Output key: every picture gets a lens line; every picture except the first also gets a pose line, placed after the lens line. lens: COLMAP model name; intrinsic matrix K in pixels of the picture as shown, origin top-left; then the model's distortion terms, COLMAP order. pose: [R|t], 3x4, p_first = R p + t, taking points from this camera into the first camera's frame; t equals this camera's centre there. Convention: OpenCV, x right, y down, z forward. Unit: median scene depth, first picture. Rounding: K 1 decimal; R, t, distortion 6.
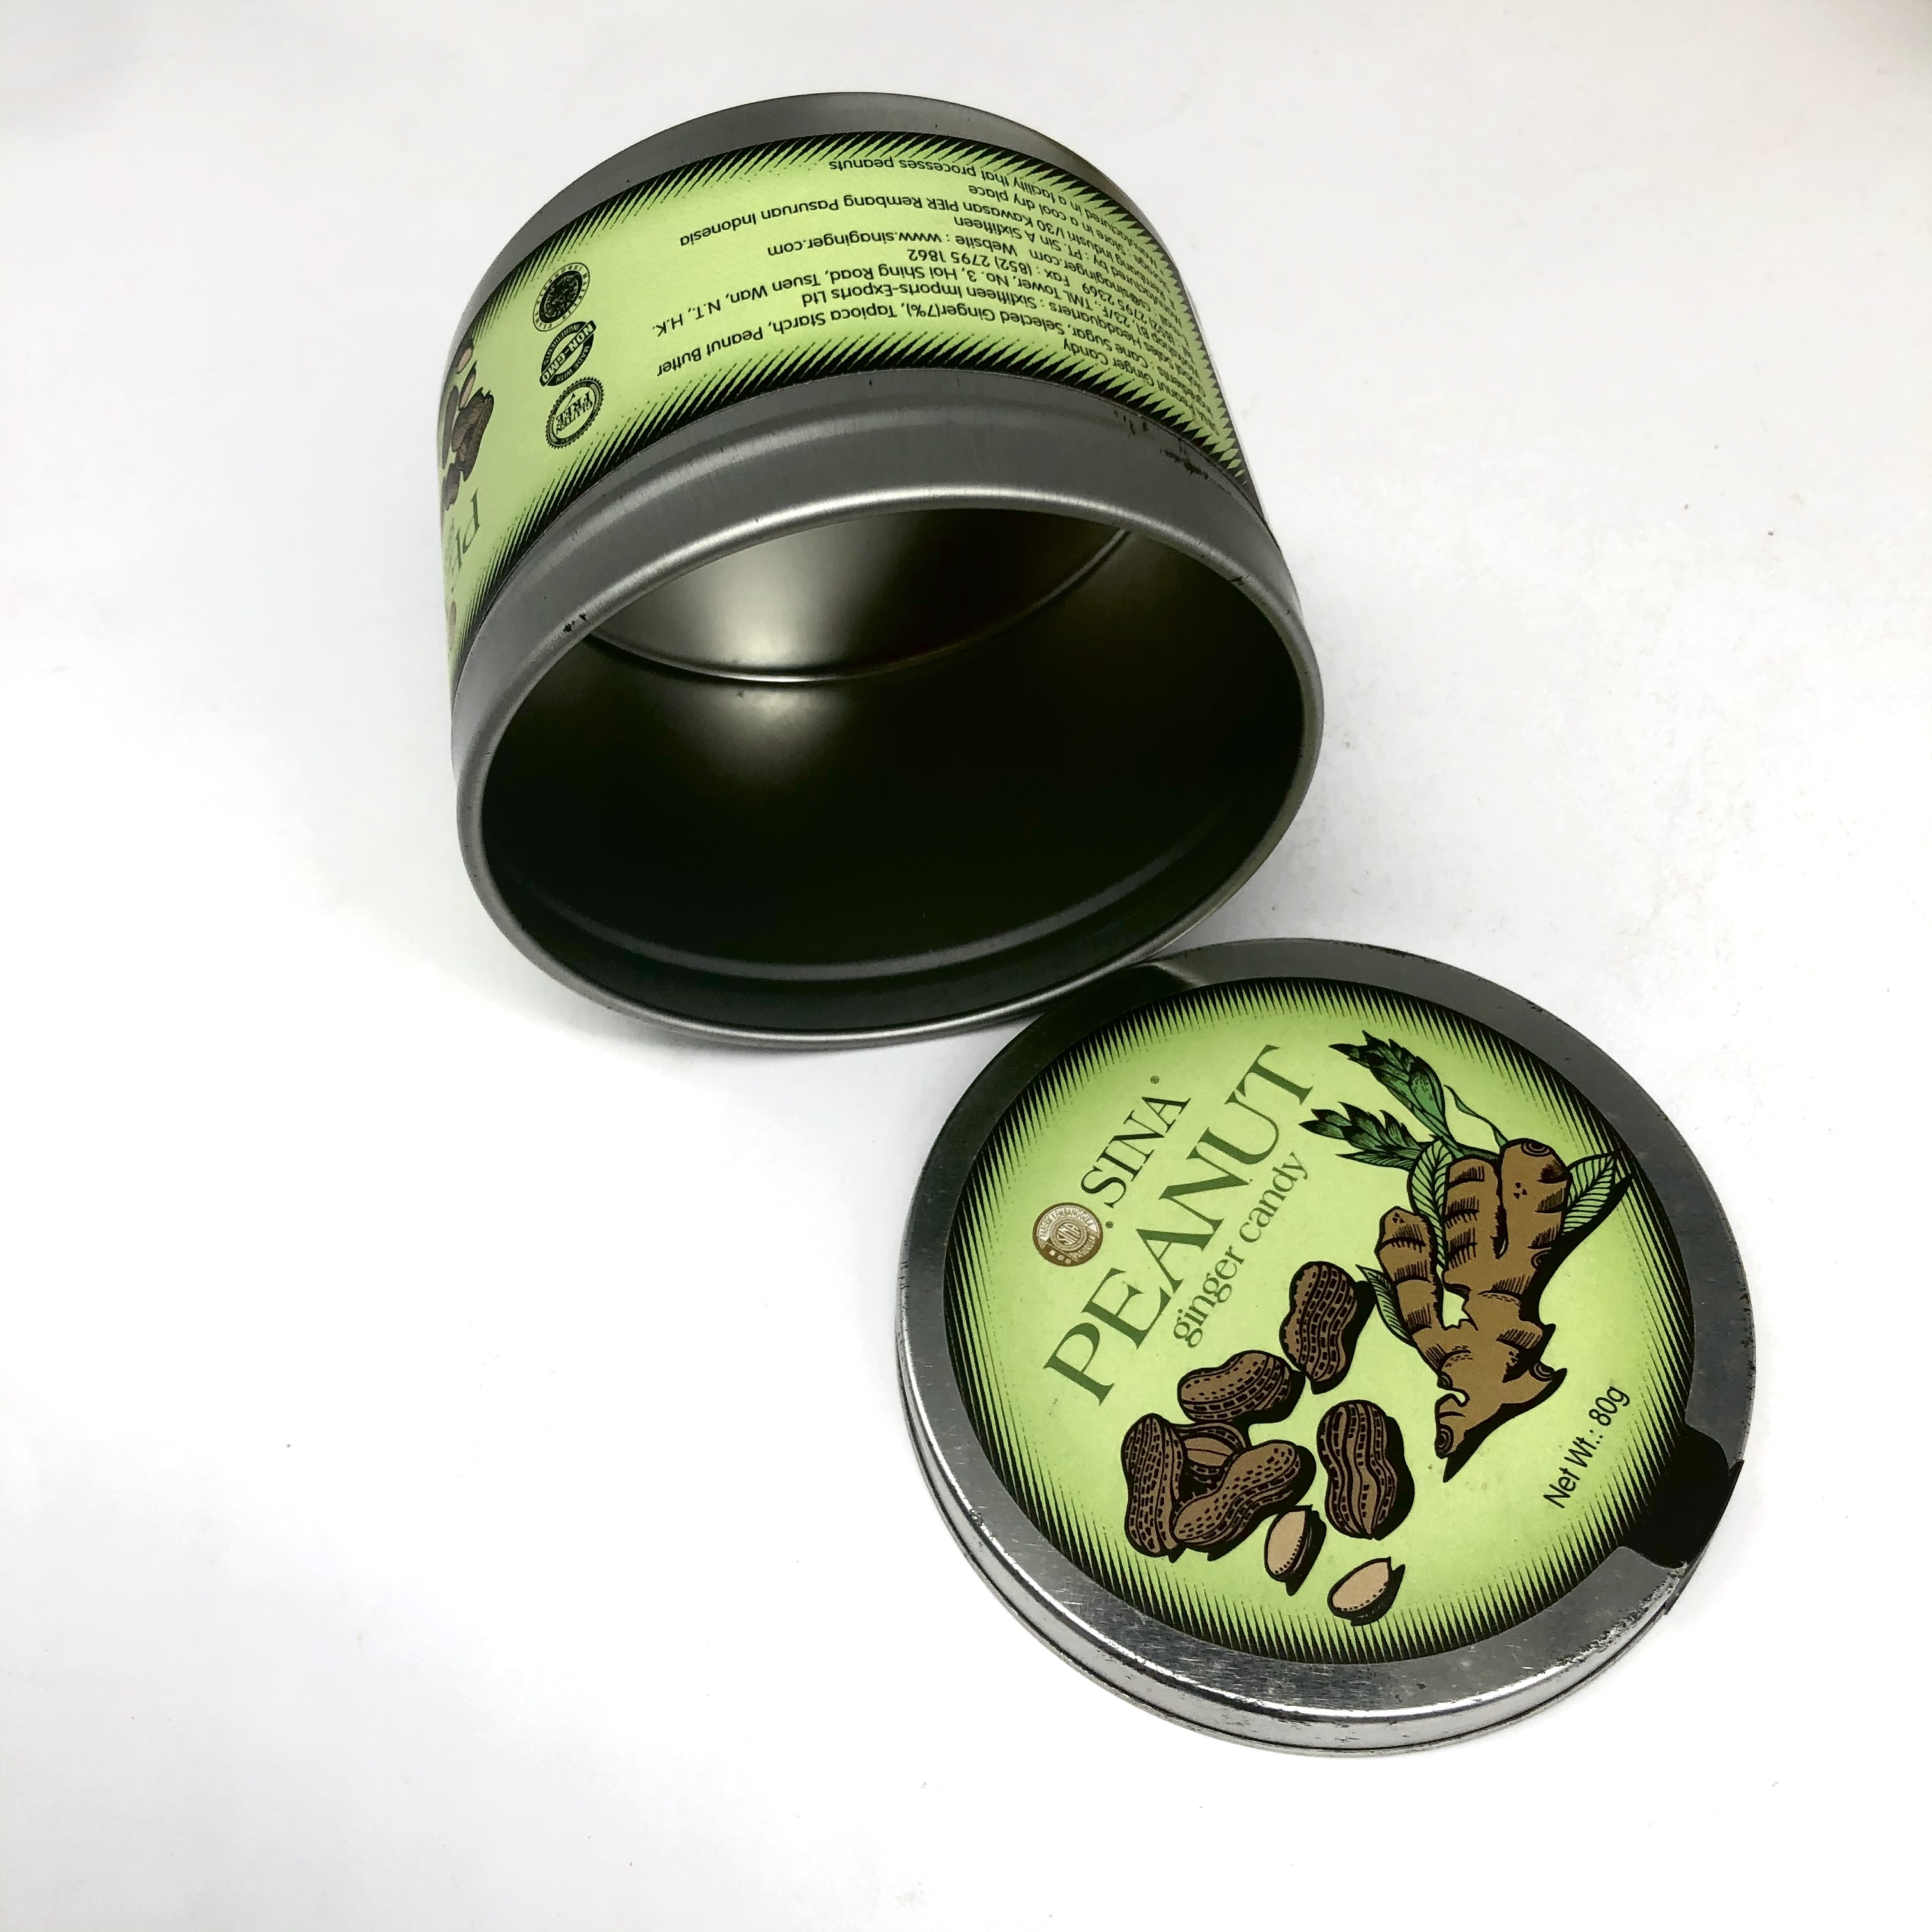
lens RADIAL K [[2233.2, 0, 966.0], [0, 2233.2, 966.0], [0, 0, 1]] dist [0.163894, -0.700682]
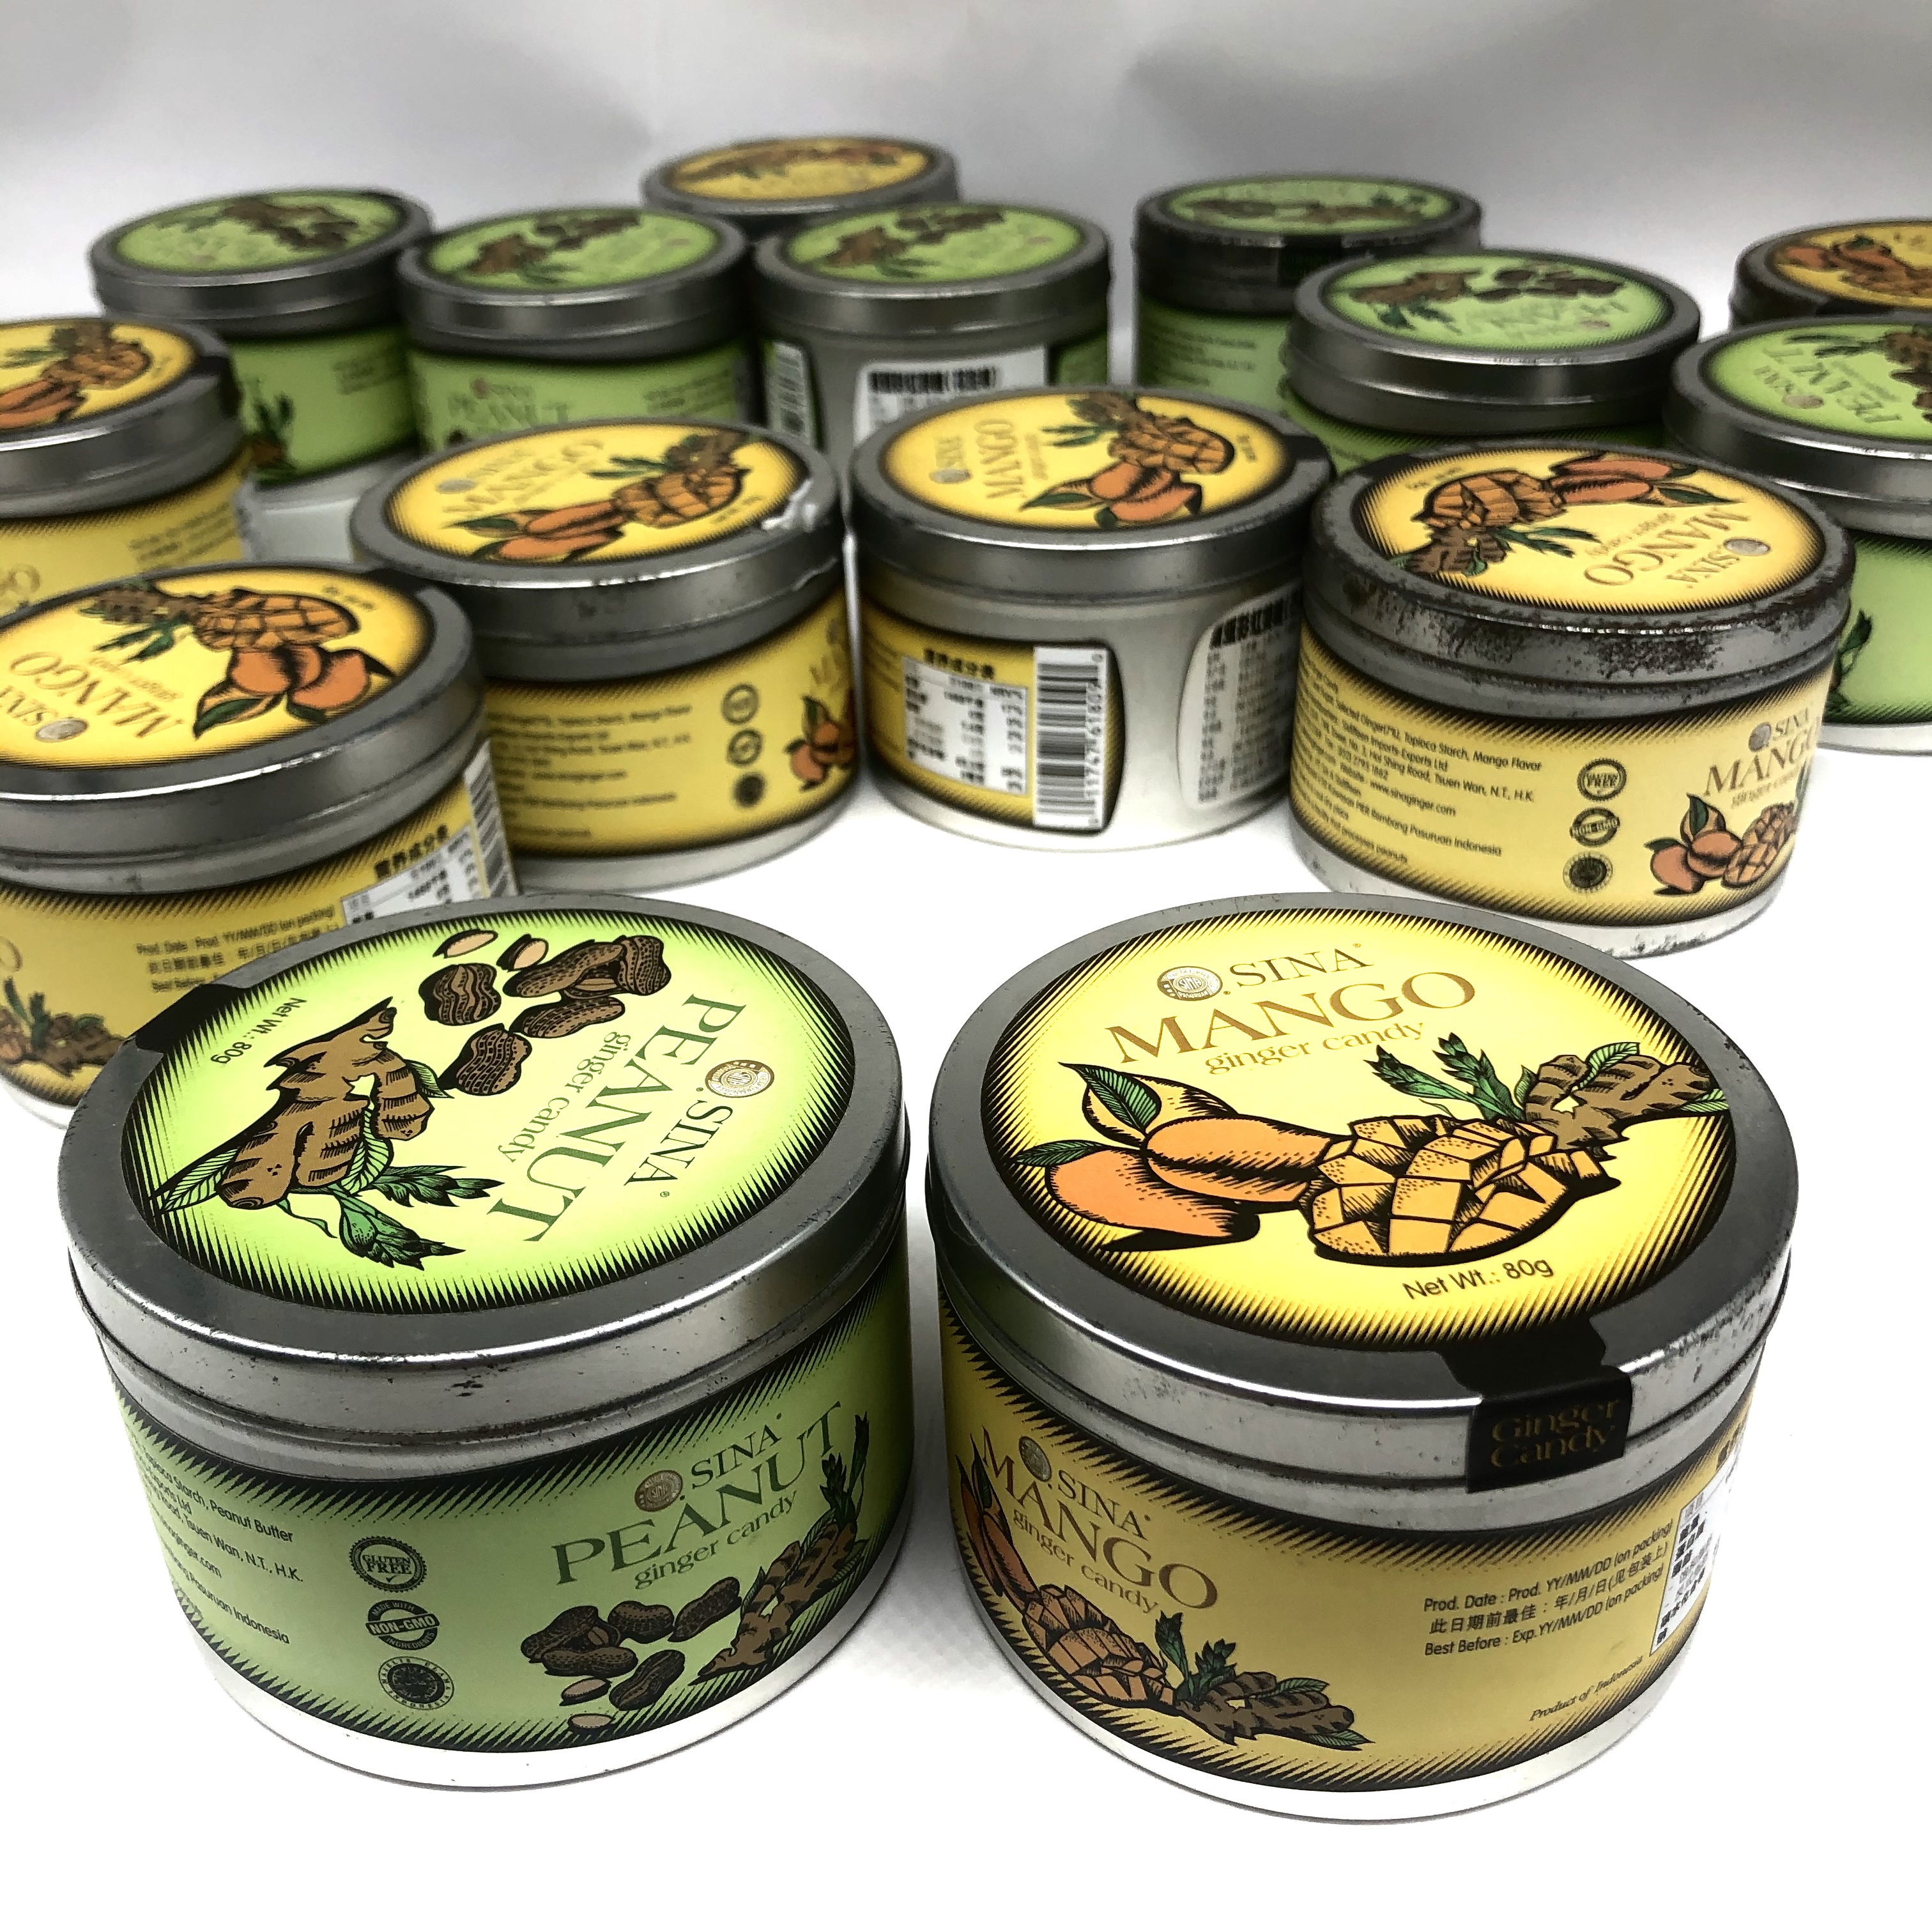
lens RADIAL K [[2233.2, 0, 966.0], [0, 2233.2, 966.0], [0, 0, 1]] dist [0.163894, -0.700682]
pose [[-0.973607, 0.150612, -0.171479, 0.110903], [-0.159983, 0.085479, 0.983412, -0.892990], [0.162772, 0.984891, -0.059127, 1.016142]]
